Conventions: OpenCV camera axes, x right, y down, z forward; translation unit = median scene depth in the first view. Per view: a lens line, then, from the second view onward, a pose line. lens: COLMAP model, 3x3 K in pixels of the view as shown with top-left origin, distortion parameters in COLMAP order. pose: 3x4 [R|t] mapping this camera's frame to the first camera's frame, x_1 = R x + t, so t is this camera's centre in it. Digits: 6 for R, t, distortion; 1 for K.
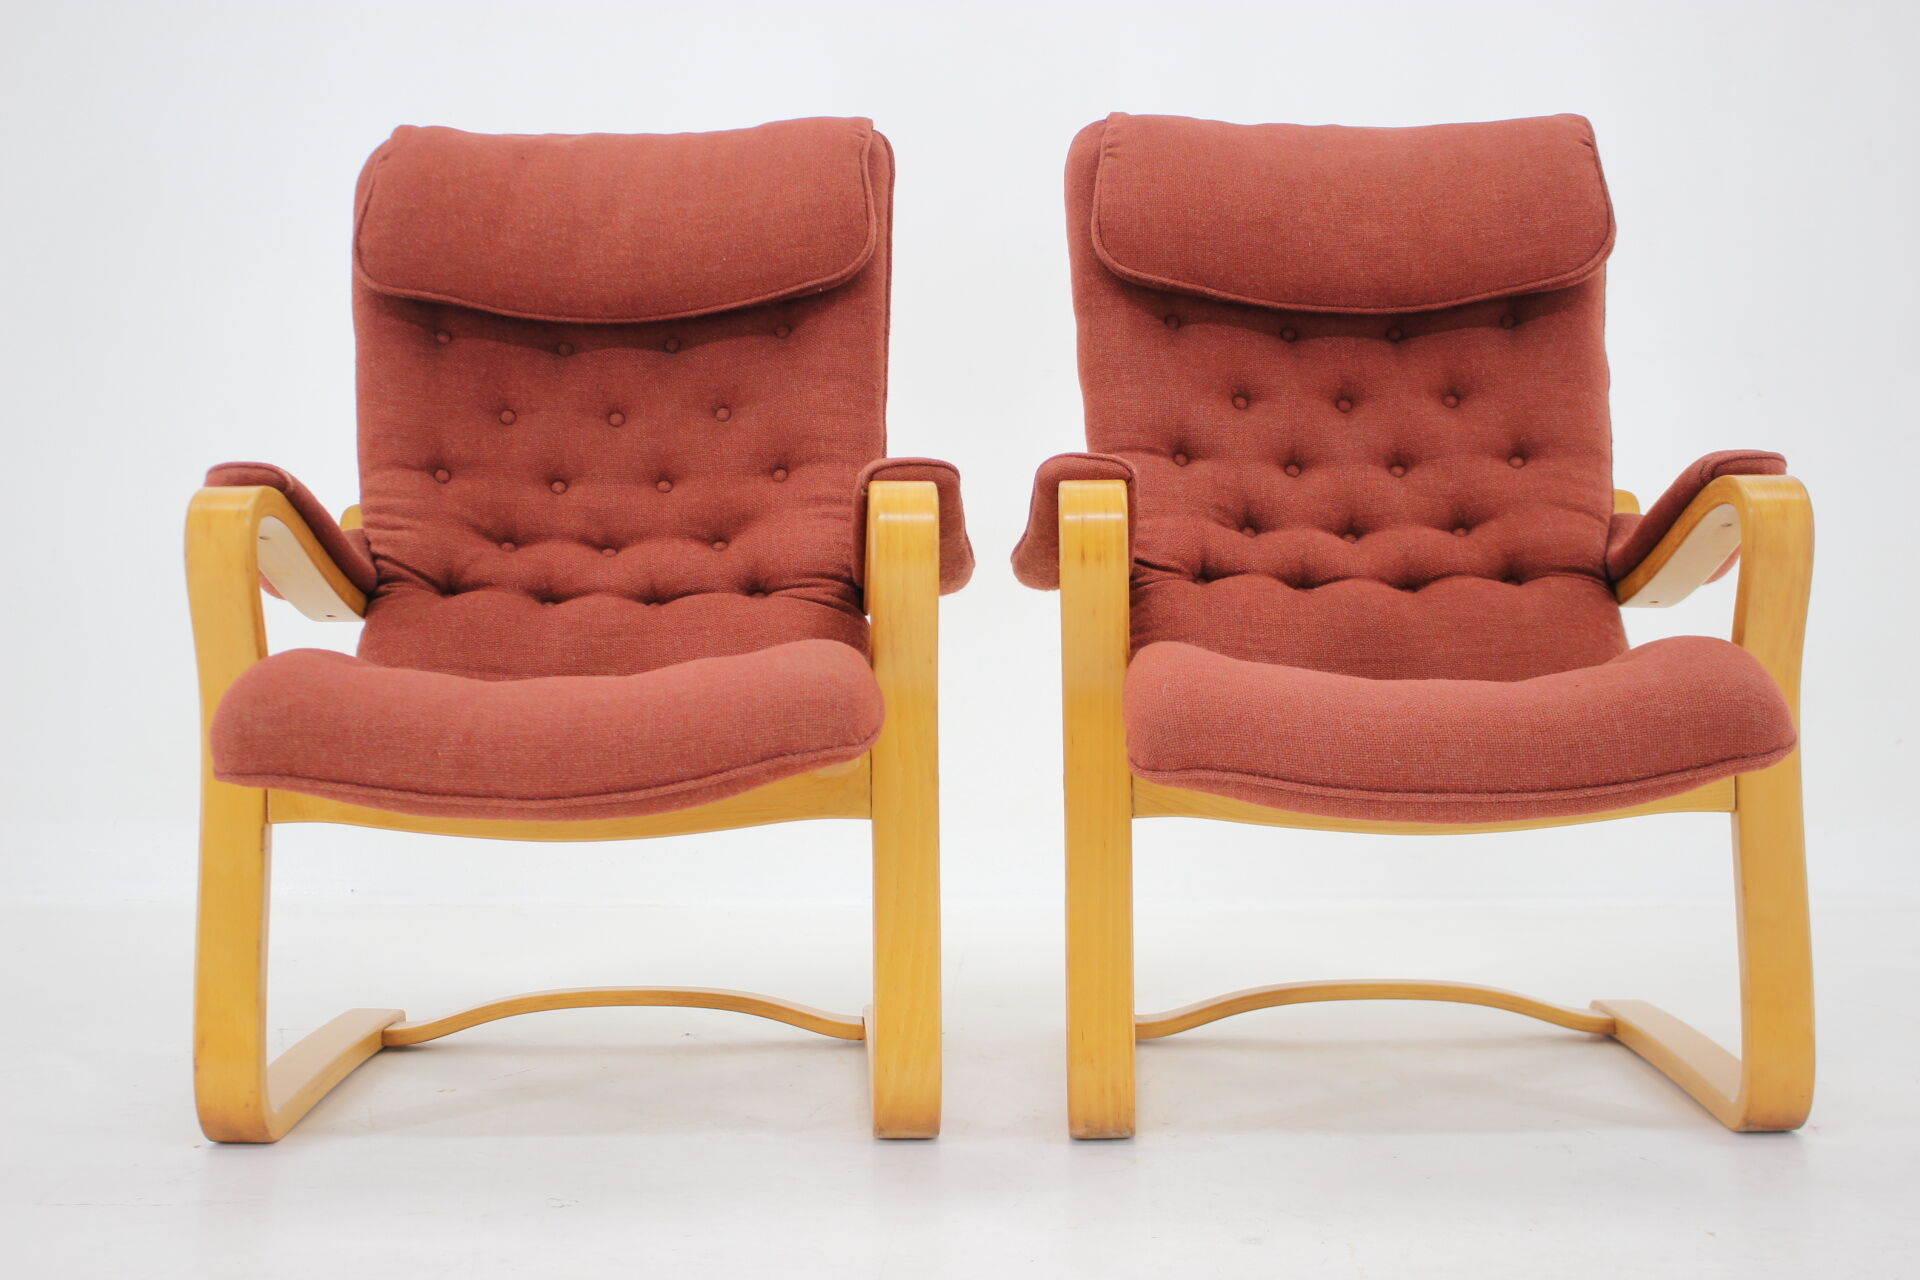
lens RADIAL K [[2740.3, 0, 960.2], [0, 2740.3, 646.1], [0, 0, 1]] dist [-0.041152, 0.000000]
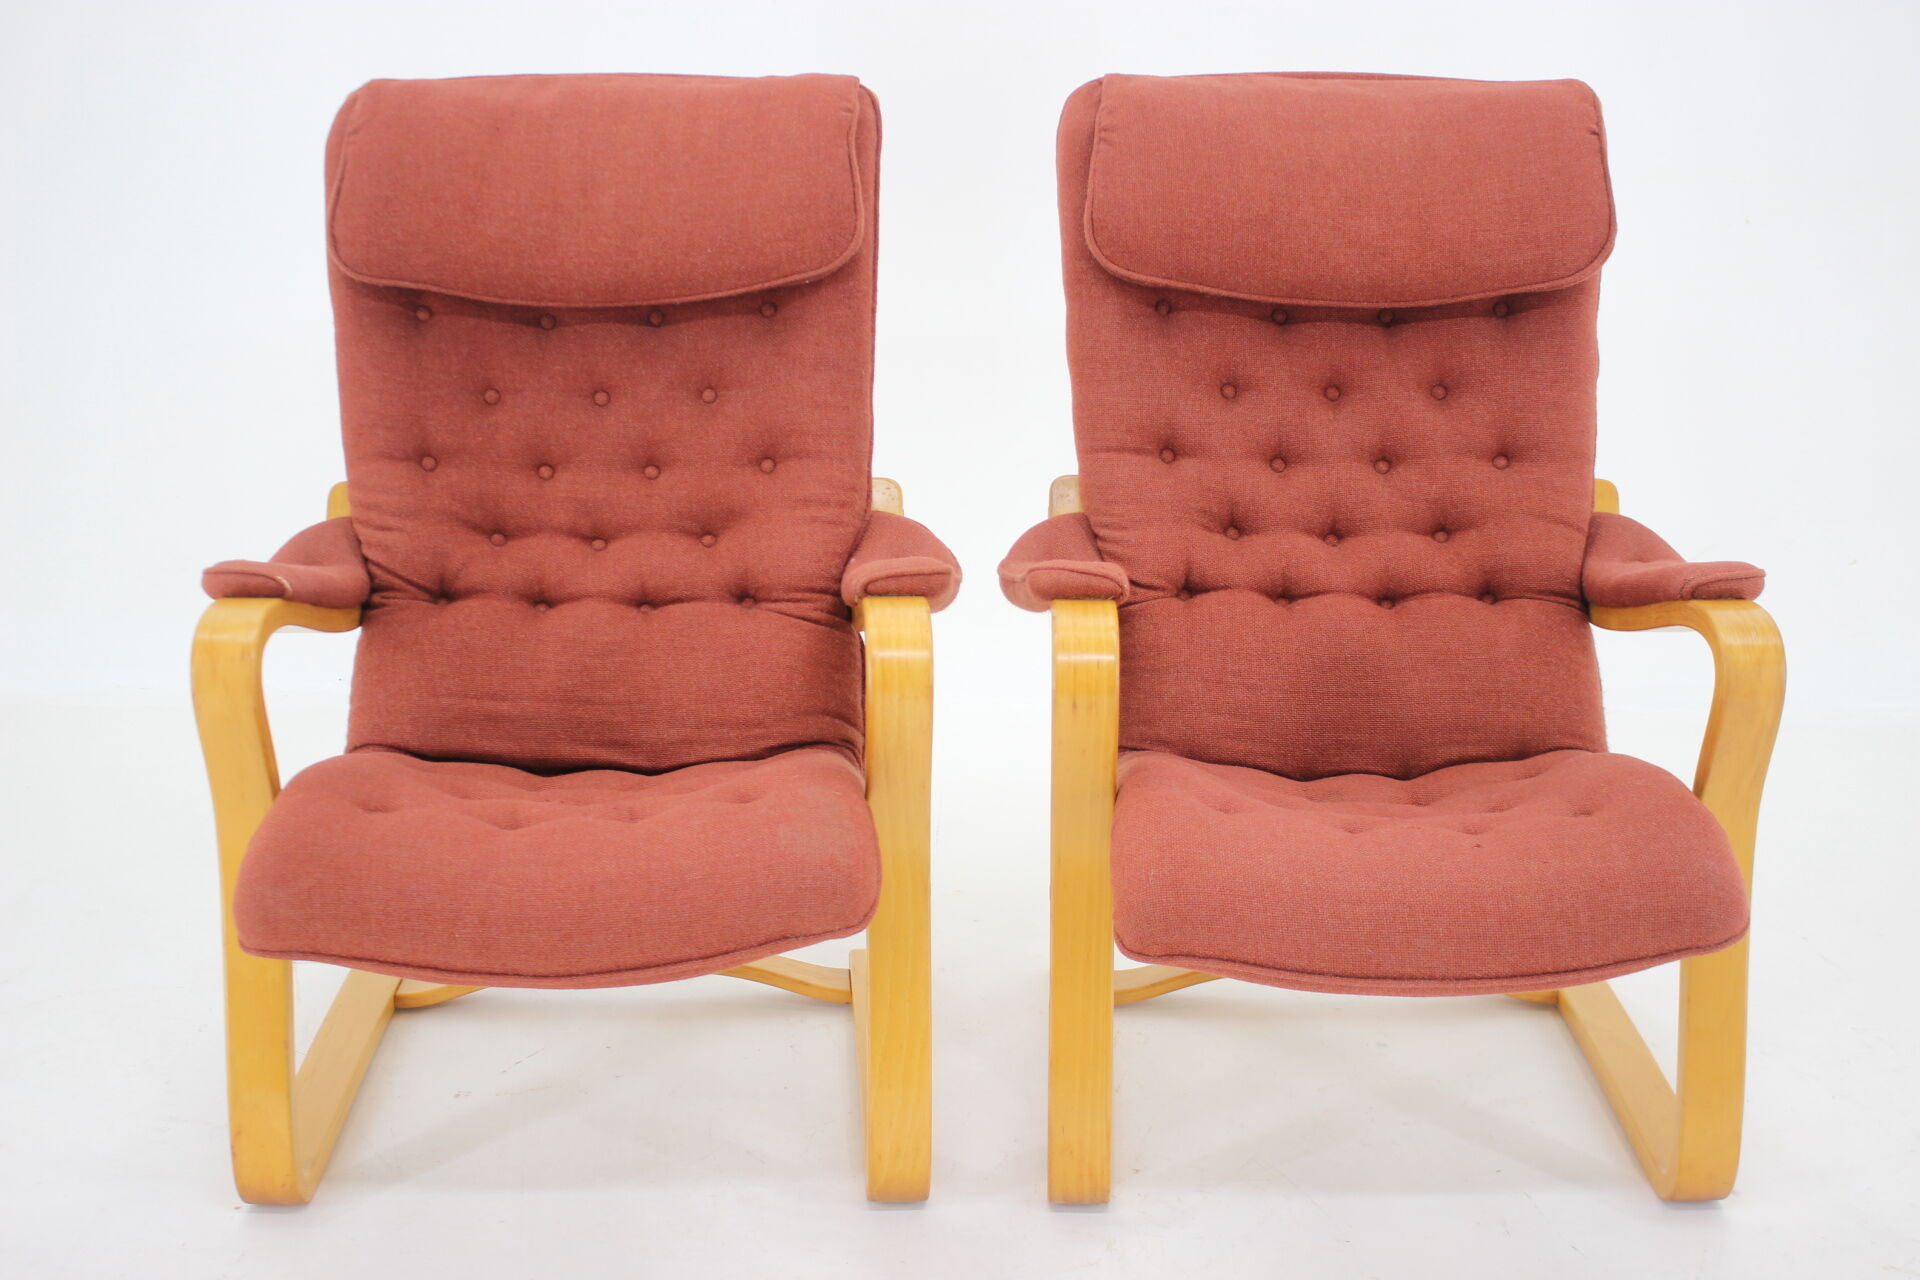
lens RADIAL K [[2740.3, 0, 961.6], [0, 2740.3, 641.2], [0, 0, 1]] dist [-0.041152, 0.000000]
pose [[0.999726, 0.006527, 0.022463, -0.016959], [-0.012420, 0.961851, 0.273291, -0.276668], [-0.019822, -0.273495, 0.961669, 0.018141]]
